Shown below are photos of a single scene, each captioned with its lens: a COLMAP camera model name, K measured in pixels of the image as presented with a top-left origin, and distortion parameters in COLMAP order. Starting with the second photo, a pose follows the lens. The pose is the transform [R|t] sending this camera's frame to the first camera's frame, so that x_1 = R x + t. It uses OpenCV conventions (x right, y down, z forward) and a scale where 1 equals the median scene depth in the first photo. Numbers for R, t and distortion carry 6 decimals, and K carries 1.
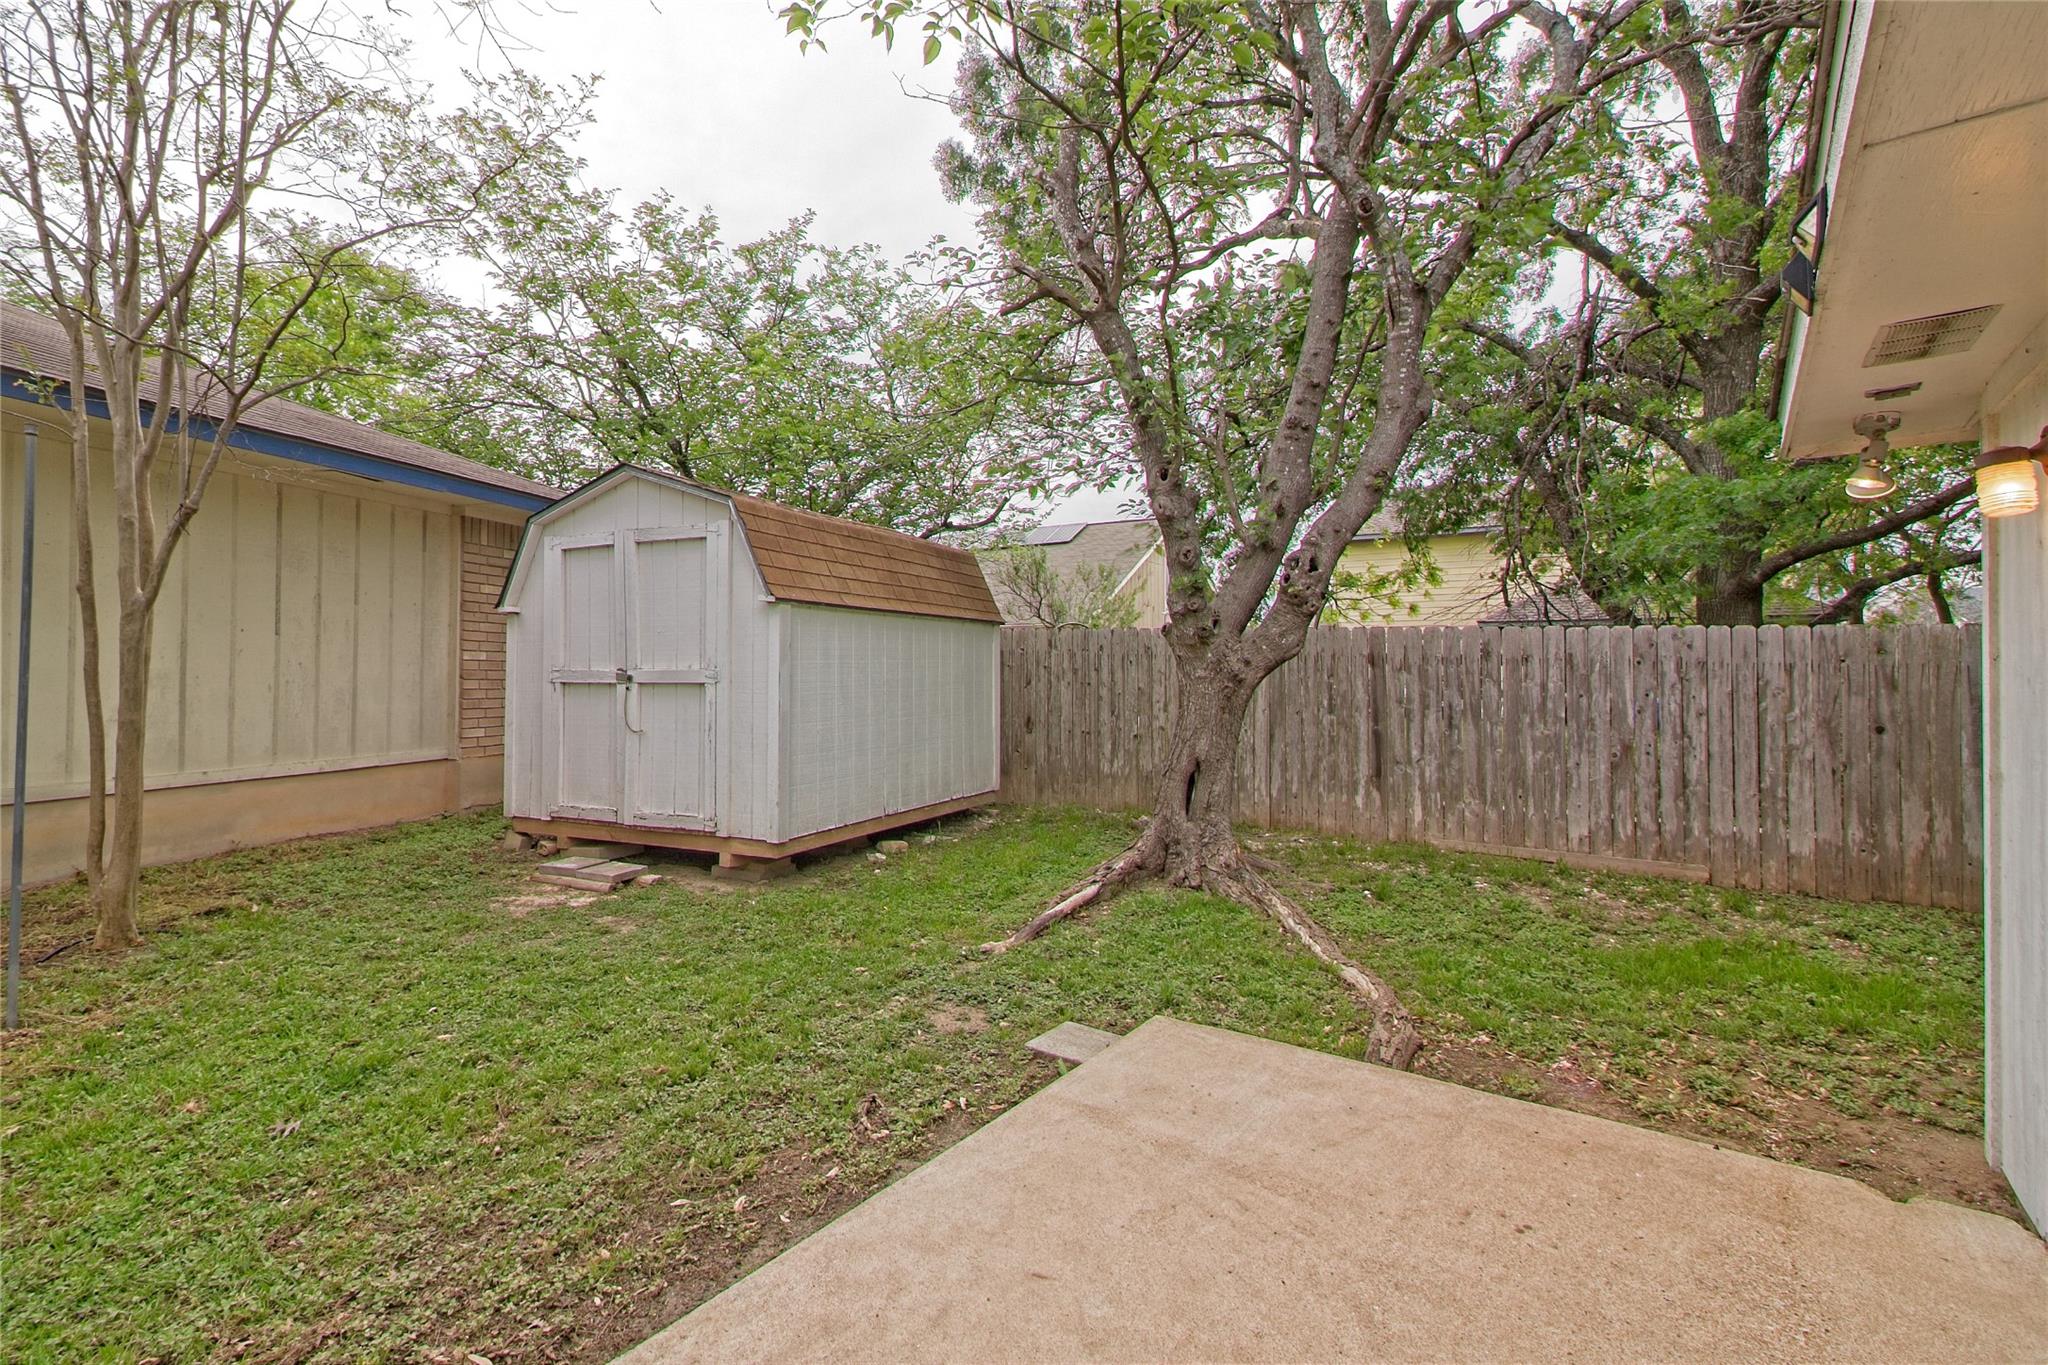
lens RADIAL K [[938.8, 0, 1019.4], [0, 938.8, 662.9], [0, 0, 1]] dist [-0.016990, 0.014685]
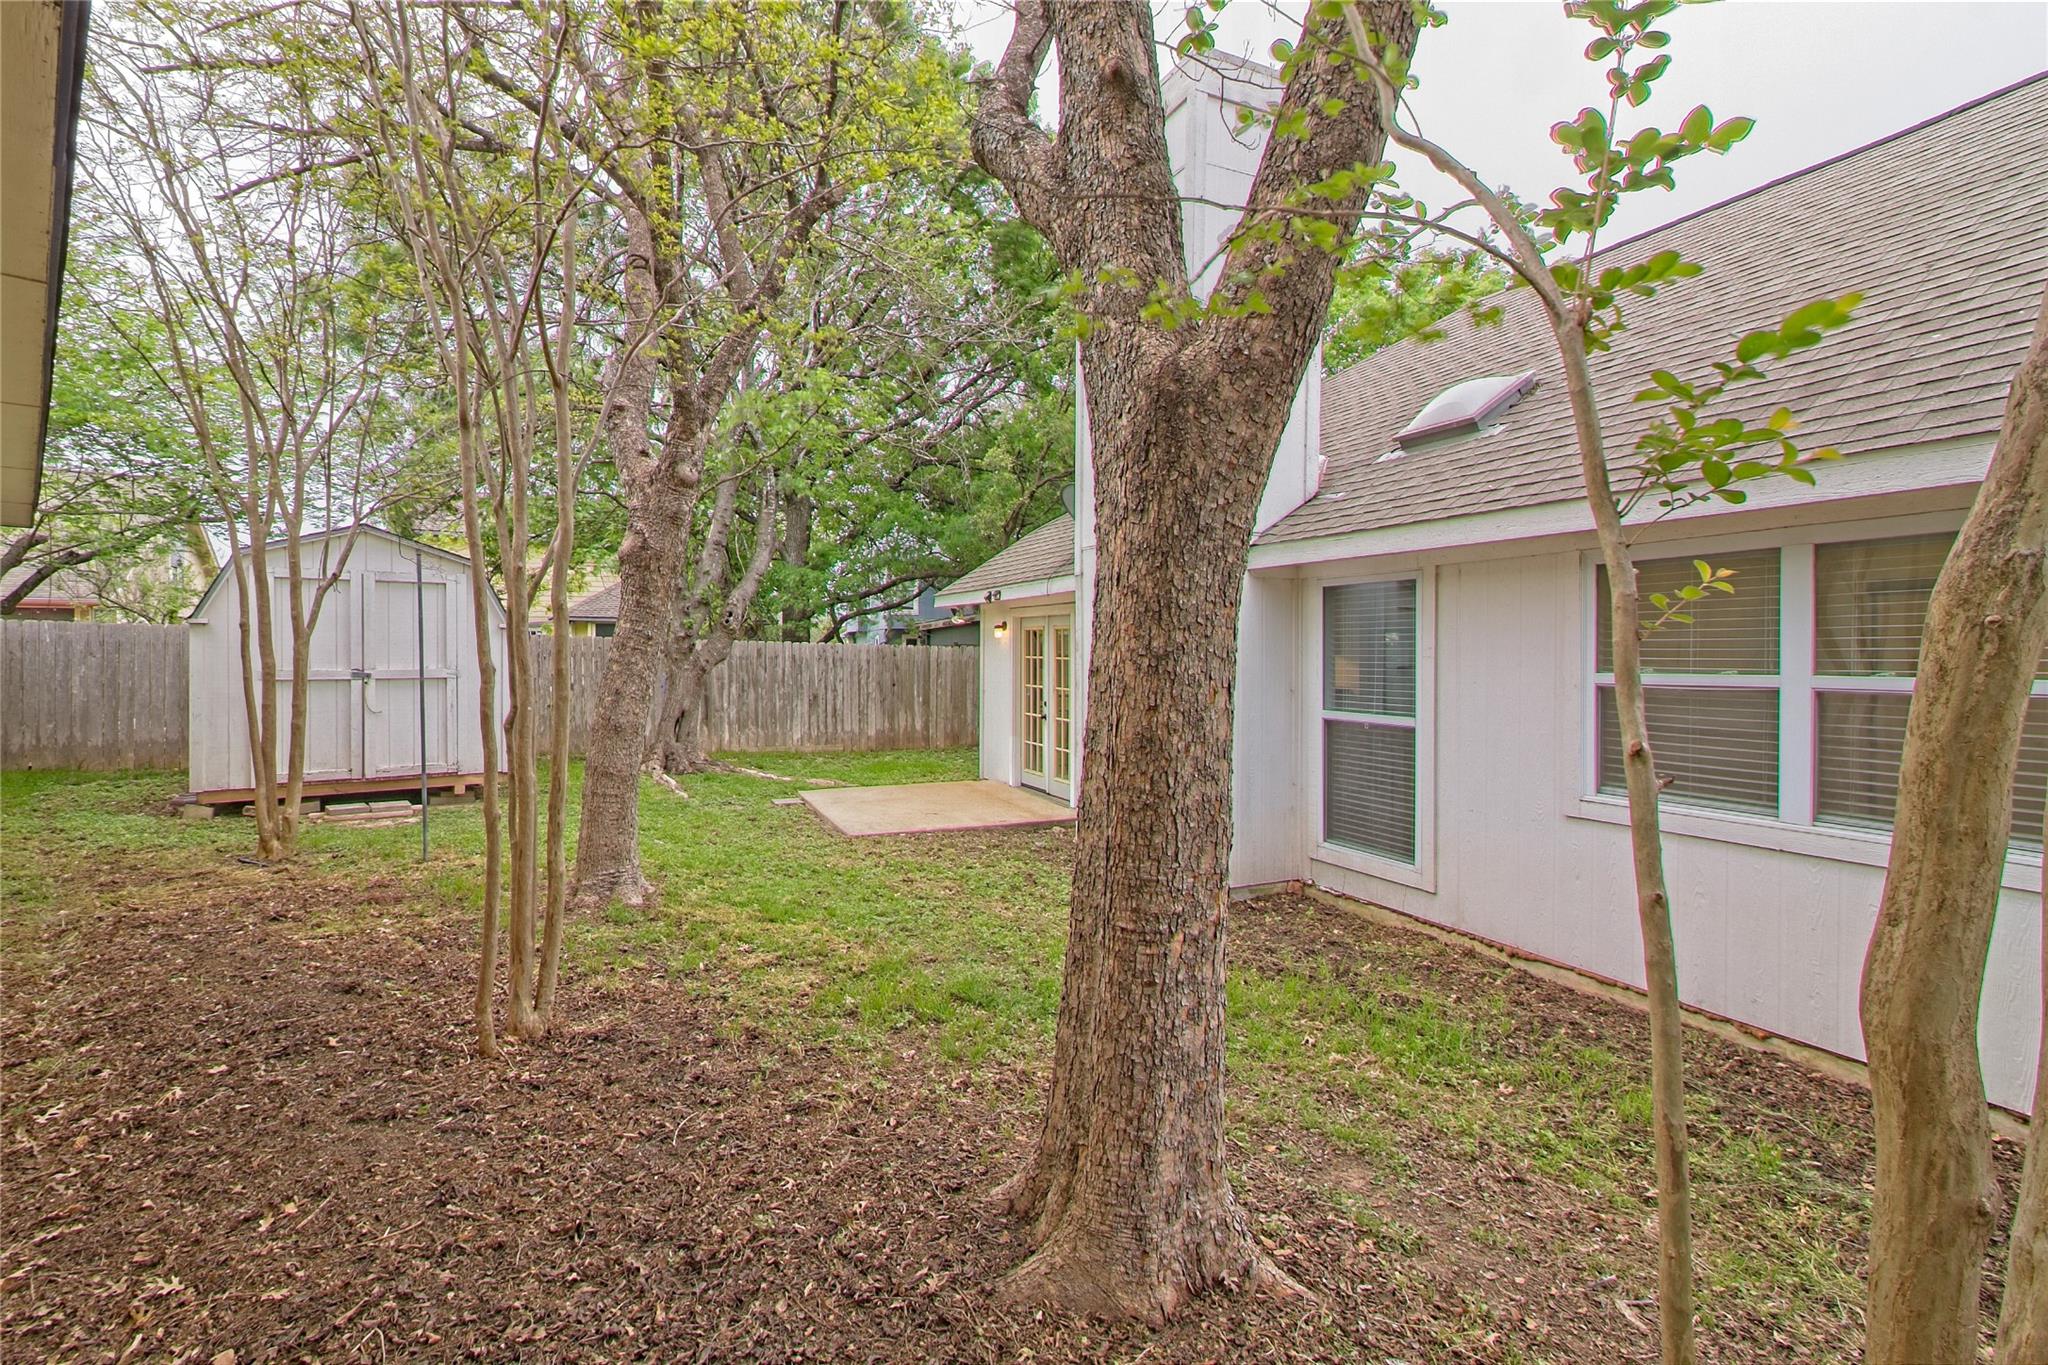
lens RADIAL K [[943.9, 0, 1017.6], [0, 943.9, 665.5], [0, 0, 1]] dist [-0.032515, 0.022106]
pose [[0.479755, -0.012591, 0.877312, -1.070256], [-0.012413, 0.999700, 0.021135, -0.037678], [-0.877315, -0.021030, 0.479455, -0.499465]]
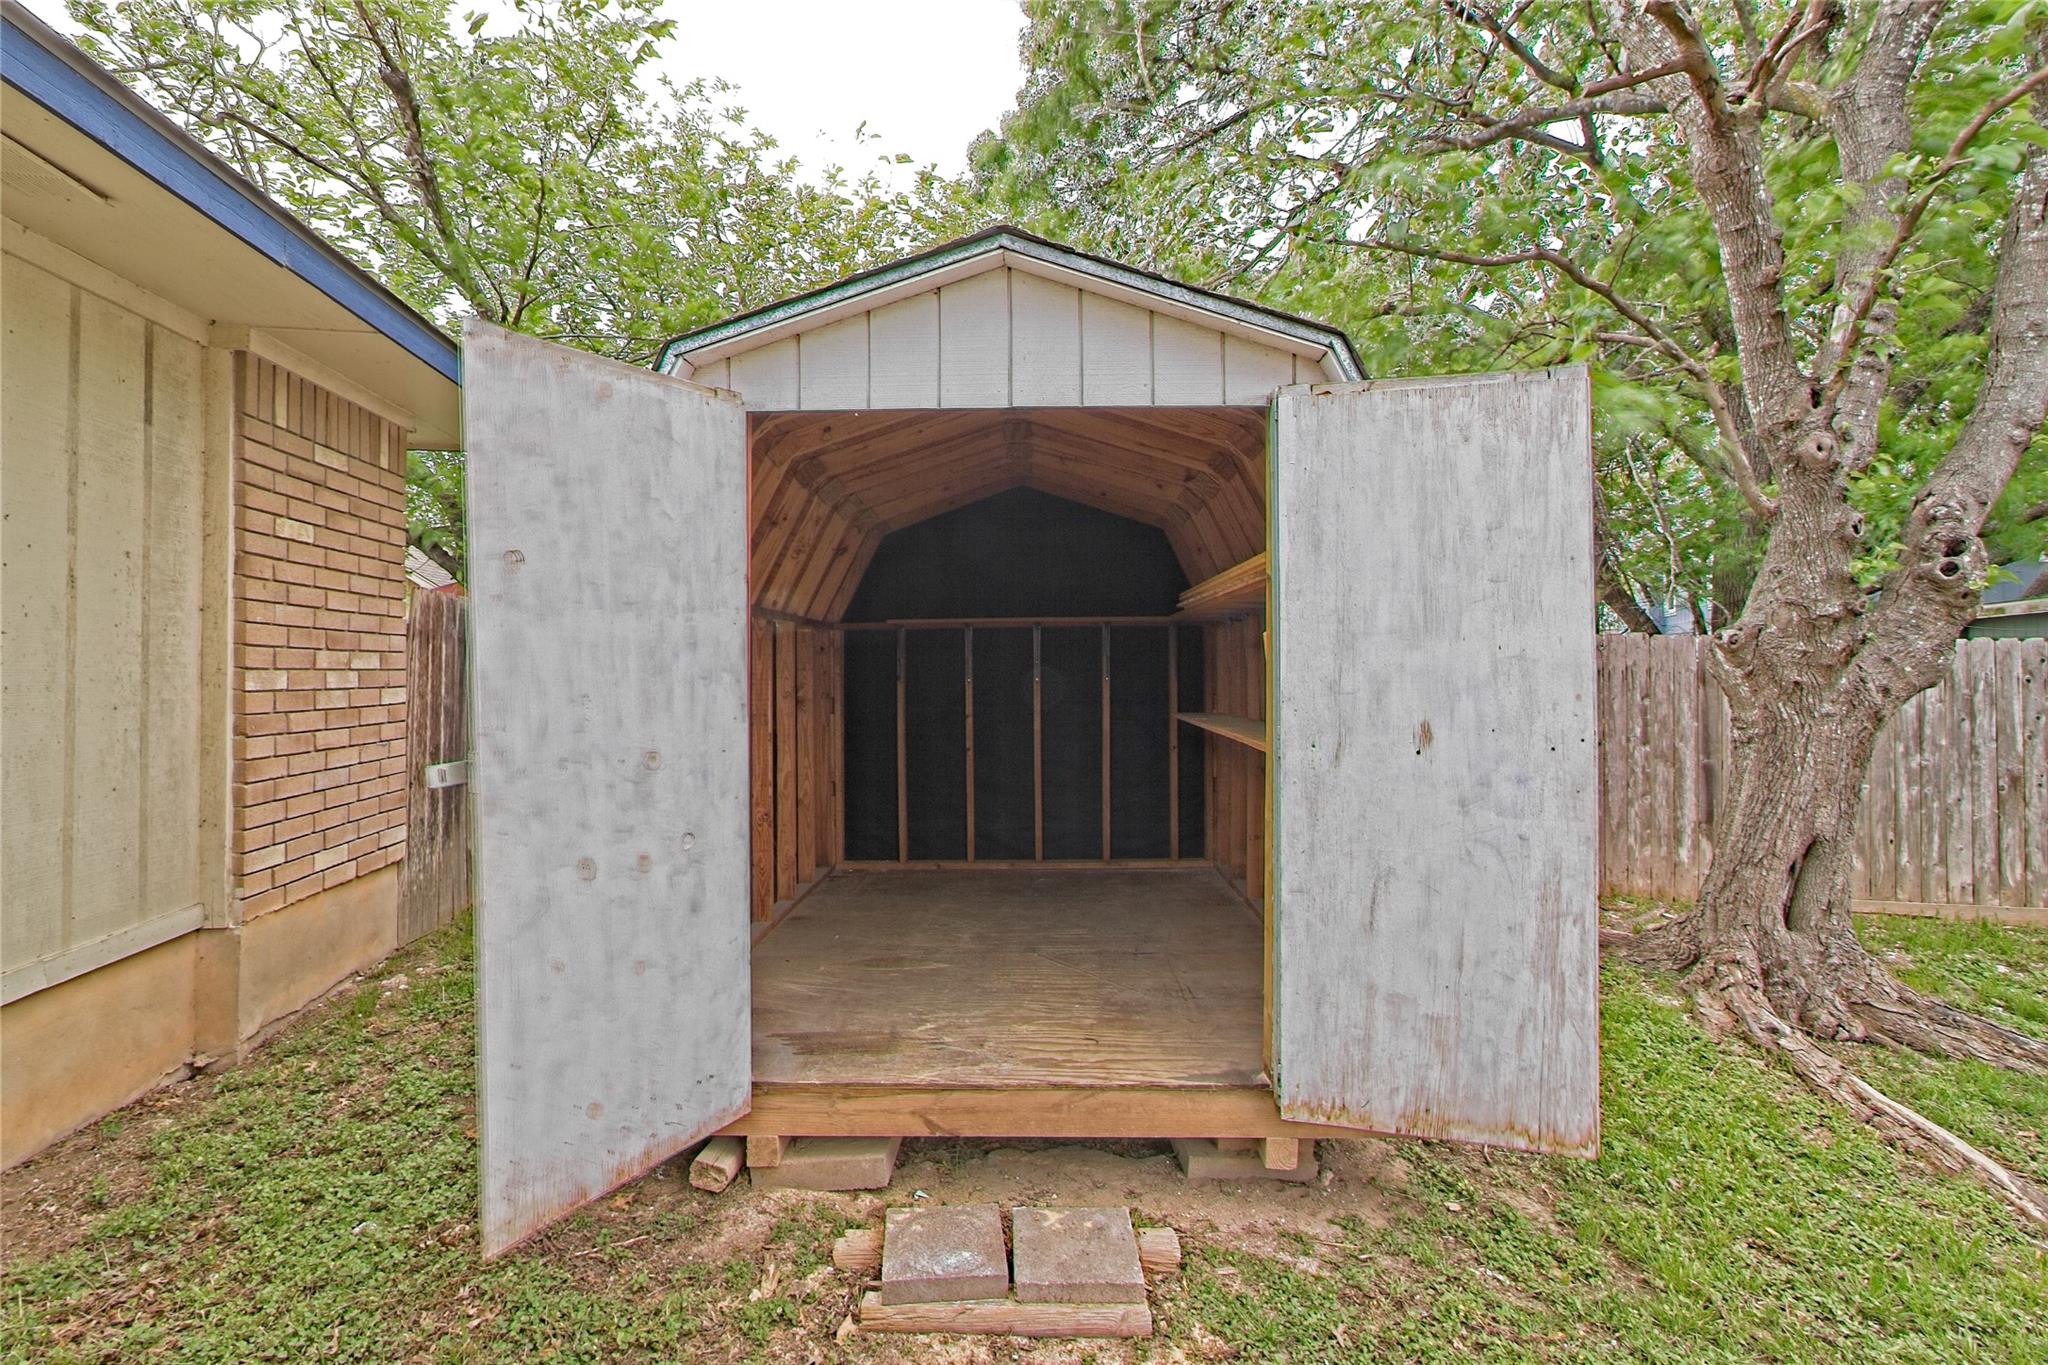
lens RADIAL K [[942.3, 0, 1016.6], [0, 942.3, 664.5], [0, 0, 1]] dist [-0.012641, 0.009377]
pose [[0.916639, -0.003590, 0.399700, -0.522631], [0.000543, 0.999970, 0.007736, -0.021674], [-0.399715, -0.006874, 0.916614, 0.551915]]
